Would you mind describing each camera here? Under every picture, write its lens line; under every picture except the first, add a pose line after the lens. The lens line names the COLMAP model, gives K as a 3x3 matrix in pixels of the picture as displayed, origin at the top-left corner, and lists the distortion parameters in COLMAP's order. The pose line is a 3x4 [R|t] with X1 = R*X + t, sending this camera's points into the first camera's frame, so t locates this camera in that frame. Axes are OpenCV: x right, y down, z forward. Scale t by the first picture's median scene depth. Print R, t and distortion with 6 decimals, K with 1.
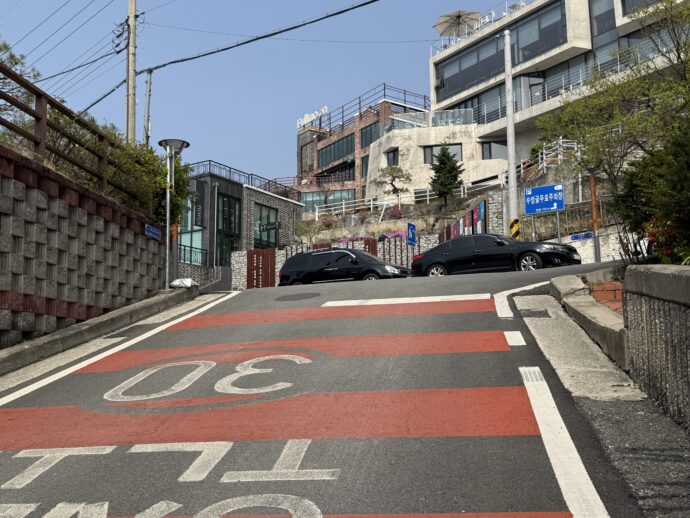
lens RADIAL K [[724.8, 0, 344.9], [0, 724.8, 259.9], [0, 0, 1]] dist [-0.004343, 0.000000]
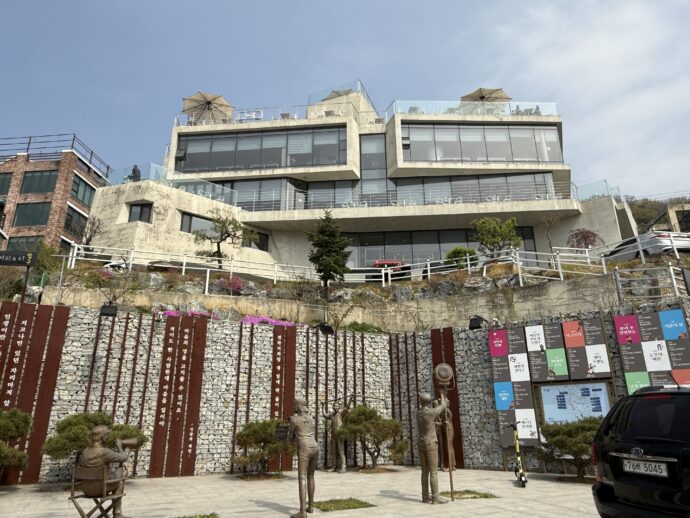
lens RADIAL K [[453.5, 0, 345.7], [0, 453.5, 256.7], [0, 0, 1]] dist [0.005405, -0.000851]
pose [[0.617500, 0.256344, 0.743628, -0.156226], [-0.108842, 0.964156, -0.241983, 0.000360], [-0.779004, 0.068487, 0.623267, 0.540893]]
